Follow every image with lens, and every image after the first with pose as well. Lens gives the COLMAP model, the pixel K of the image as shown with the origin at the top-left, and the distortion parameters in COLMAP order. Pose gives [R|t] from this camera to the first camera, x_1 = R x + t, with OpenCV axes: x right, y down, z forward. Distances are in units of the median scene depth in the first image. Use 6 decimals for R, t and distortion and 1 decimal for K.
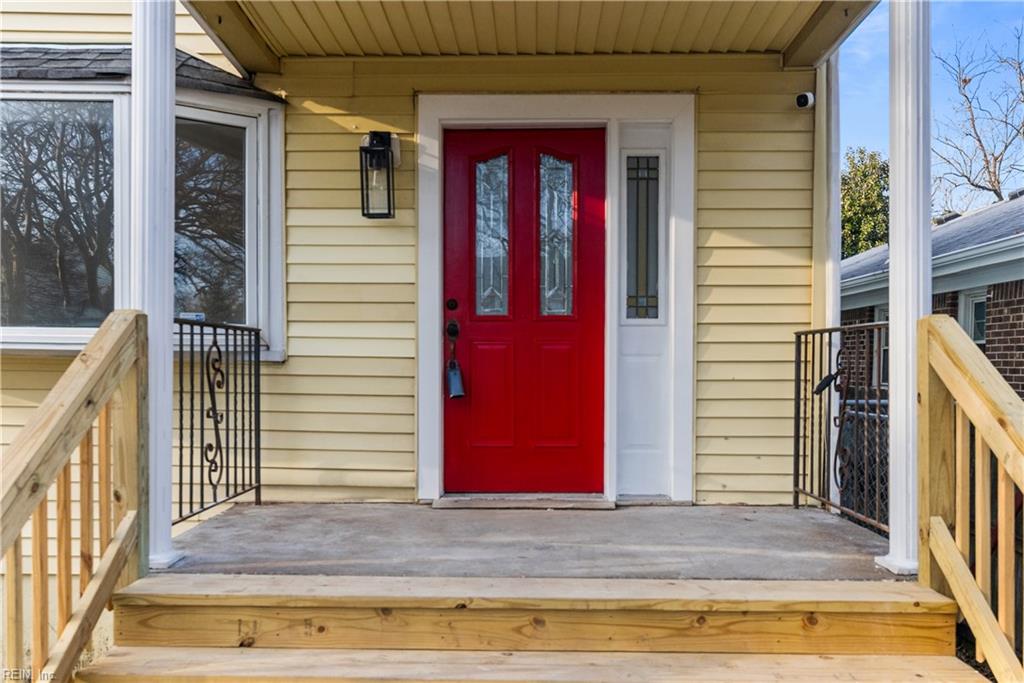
lens RADIAL K [[865.2, 0, 512.1], [0, 865.2, 399.3], [0, 0, 1]] dist [0.002019, -0.000972]
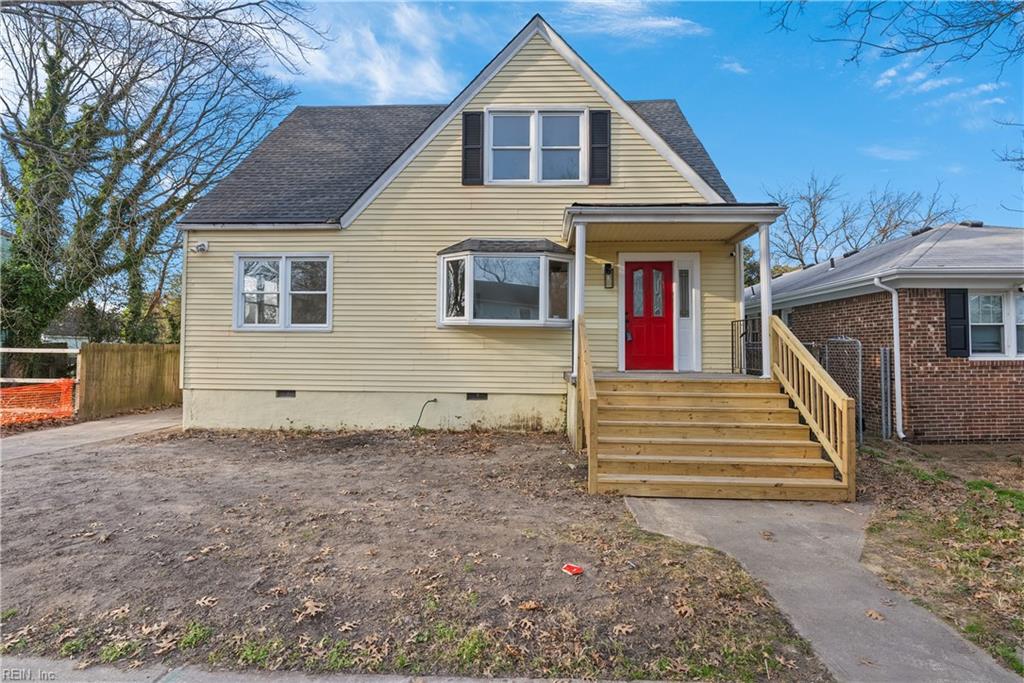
lens RADIAL K [[490.0, 0, 514.3], [0, 490.0, 336.2], [0, 0, 1]] dist [-0.005117, 0.000221]
pose [[0.999473, 0.002168, -0.032395, -0.456674], [-0.004267, 0.997884, -0.064884, 0.106793], [0.032185, 0.064988, 0.997367, -0.929917]]
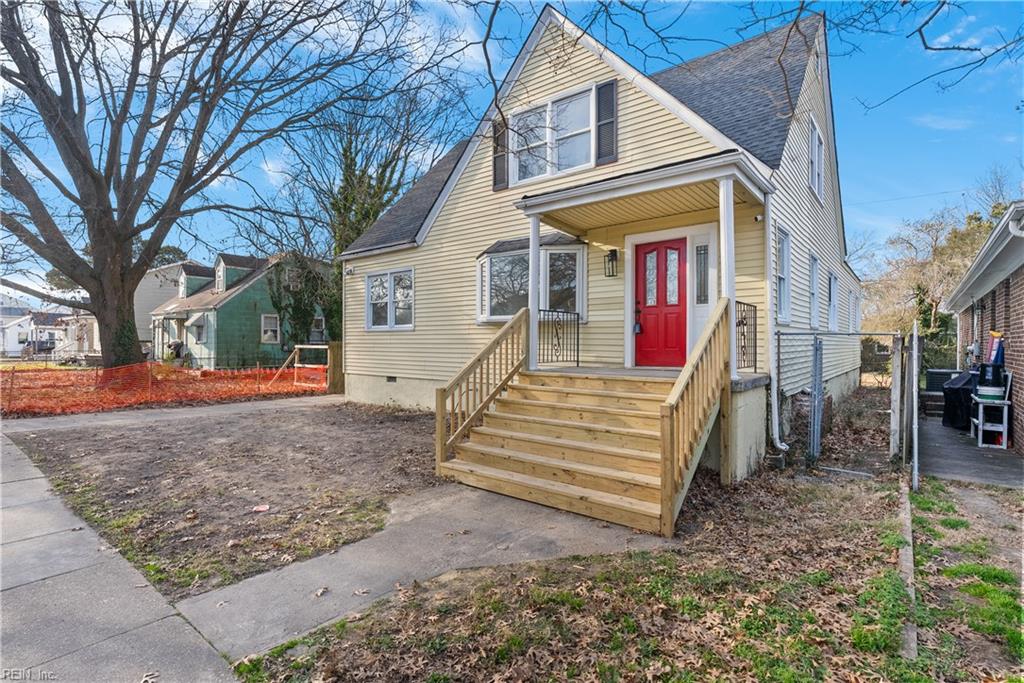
lens RADIAL K [[500.6, 0, 512.0], [0, 500.6, 341.5], [0, 0, 1]] dist [-0.001978, 0.000005]
pose [[0.781246, -0.005339, -0.624200, 0.684858], [-0.025122, 0.998884, -0.039985, 0.106638], [0.623717, 0.046919, 0.780241, -0.626091]]
